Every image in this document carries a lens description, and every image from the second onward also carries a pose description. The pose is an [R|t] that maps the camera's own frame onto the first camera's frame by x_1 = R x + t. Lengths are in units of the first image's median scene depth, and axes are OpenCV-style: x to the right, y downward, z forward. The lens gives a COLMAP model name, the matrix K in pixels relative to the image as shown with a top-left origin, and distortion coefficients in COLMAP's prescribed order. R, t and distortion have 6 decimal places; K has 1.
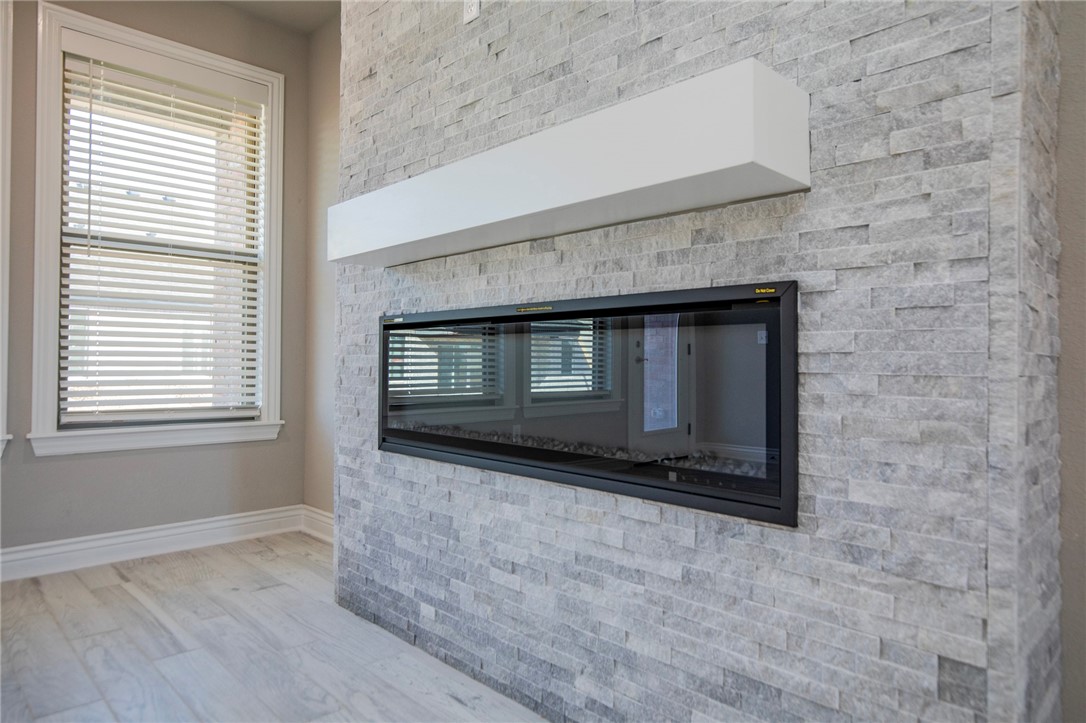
lens RADIAL K [[674.8, 0, 559.5], [0, 674.8, 355.4], [0, 0, 1]] dist [-0.009509, 0.004038]
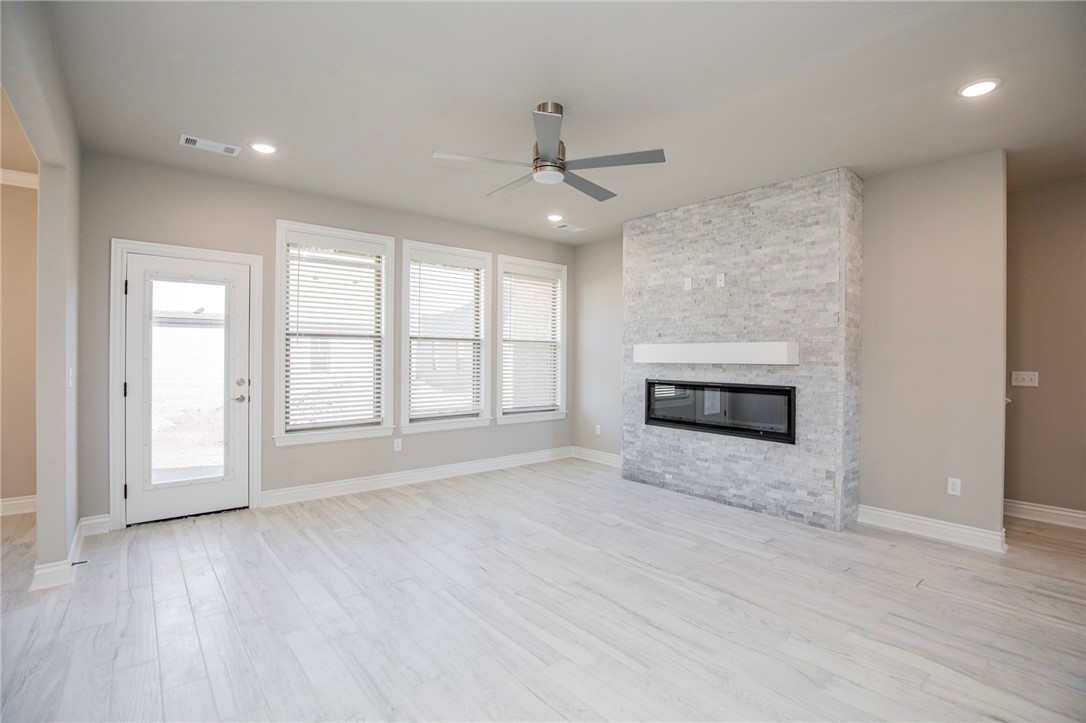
lens RADIAL K [[505.7, 0, 552.3], [0, 505.7, 356.4], [0, 0, 1]] dist [-0.028817, 0.001033]
pose [[0.996851, 0.002153, -0.079271, -0.582269], [-0.001313, 0.999942, 0.010646, -0.209827], [0.079289, -0.010509, 0.996796, -1.433312]]
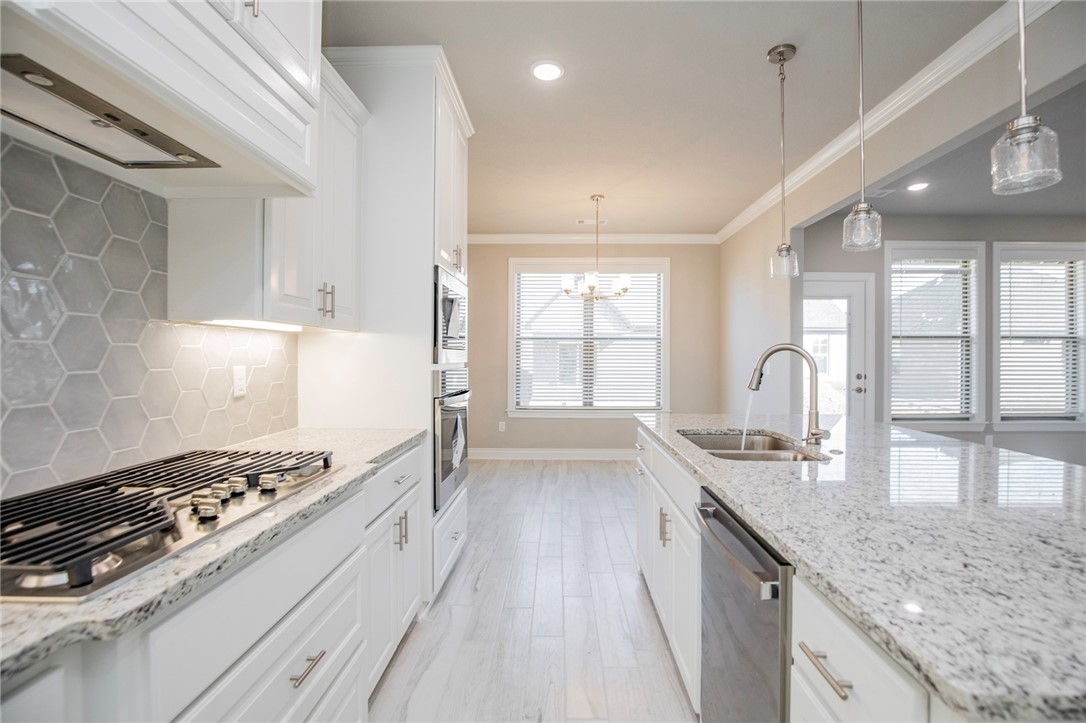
lens RADIAL K [[505.7, 0, 546.3], [0, 505.7, 357.8], [0, 0, 1]] dist [-0.028817, 0.001033]
pose [[0.691132, 0.000670, -0.722729, -1.291367], [0.008269, 0.999927, 0.008834, -0.212340], [0.722682, -0.012082, 0.691075, -2.407904]]
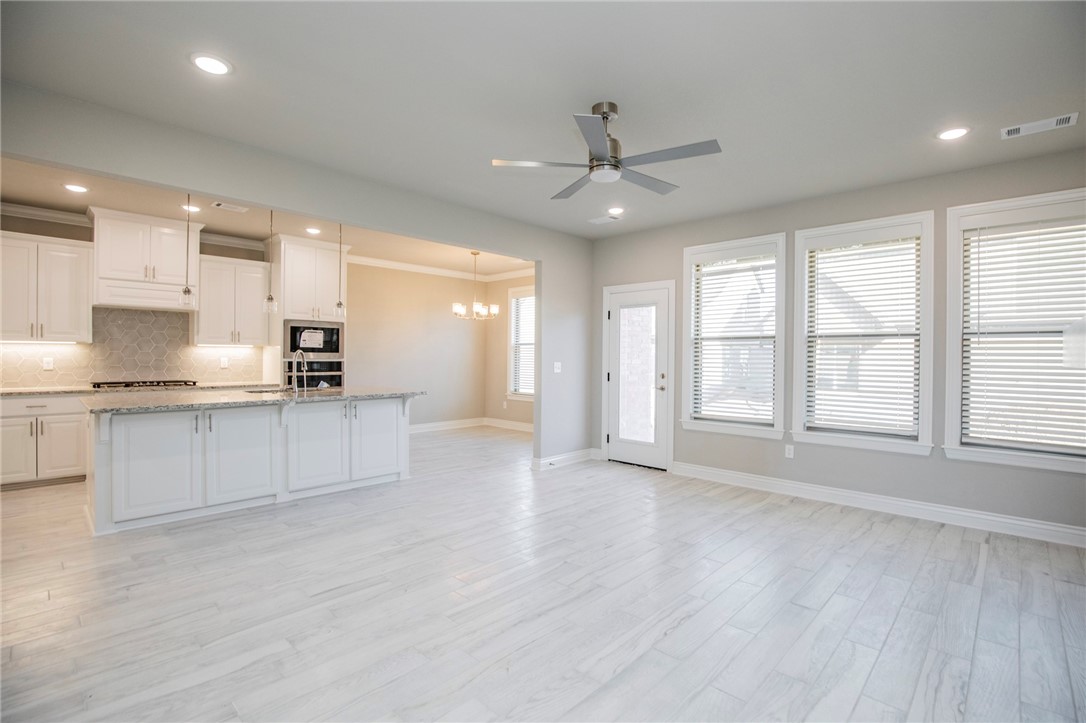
lens RADIAL K [[505.7, 0, 550.3], [0, 505.7, 354.1], [0, 0, 1]] dist [-0.028817, 0.001033]
pose [[0.024757, -0.008392, -0.999658, 0.780781], [0.004630, 0.999955, -0.008280, -0.181309], [0.999683, -0.004424, 0.024795, -0.162098]]
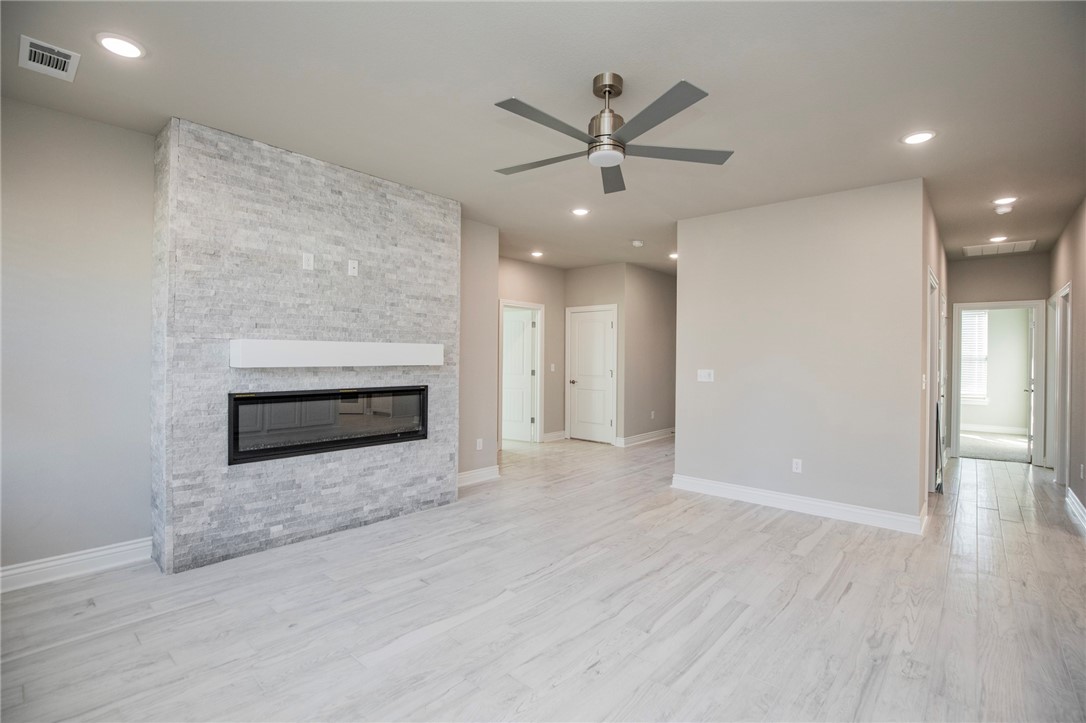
lens RADIAL K [[505.7, 0, 552.3], [0, 505.7, 358.0], [0, 0, 1]] dist [-0.028817, 0.001033]
pose [[-0.073546, -0.011516, 0.997225, -1.983100], [-0.023619, 0.999673, 0.009803, -0.221549], [-0.997012, -0.022832, -0.073794, 0.258669]]
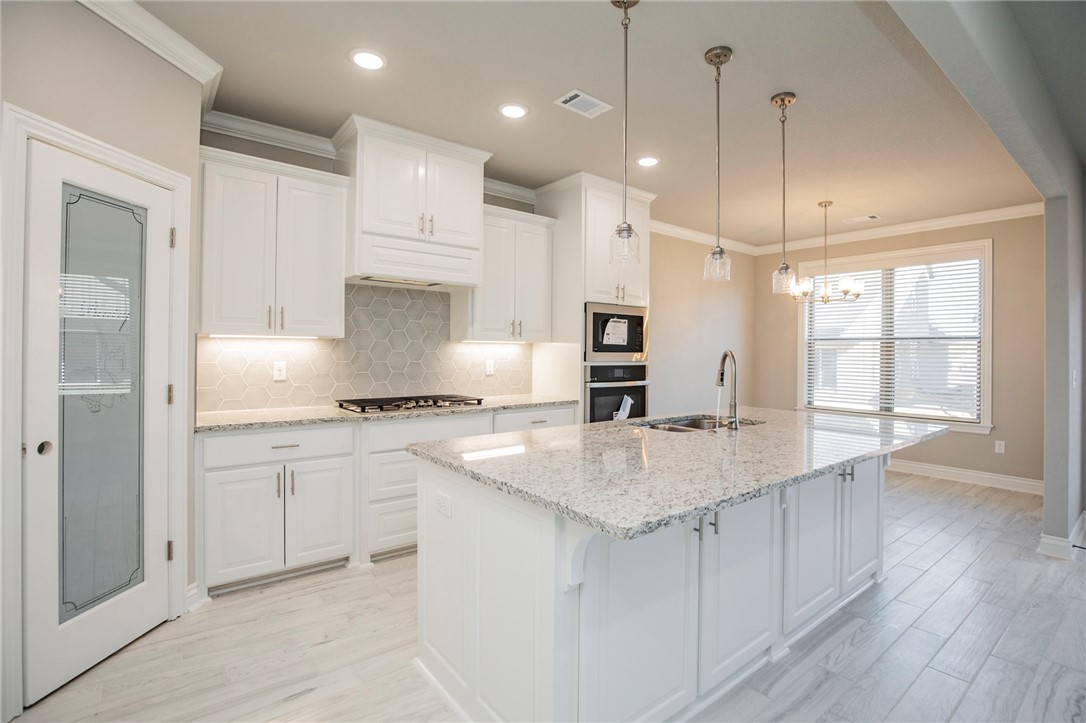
lens RADIAL K [[505.7, 0, 549.7], [0, 505.7, 348.6], [0, 0, 1]] dist [-0.028817, 0.001033]
pose [[-0.110171, -0.010856, -0.993853, -0.300598], [0.002572, 0.999934, -0.011207, -0.217801], [0.993909, -0.003791, -0.110136, -1.657394]]
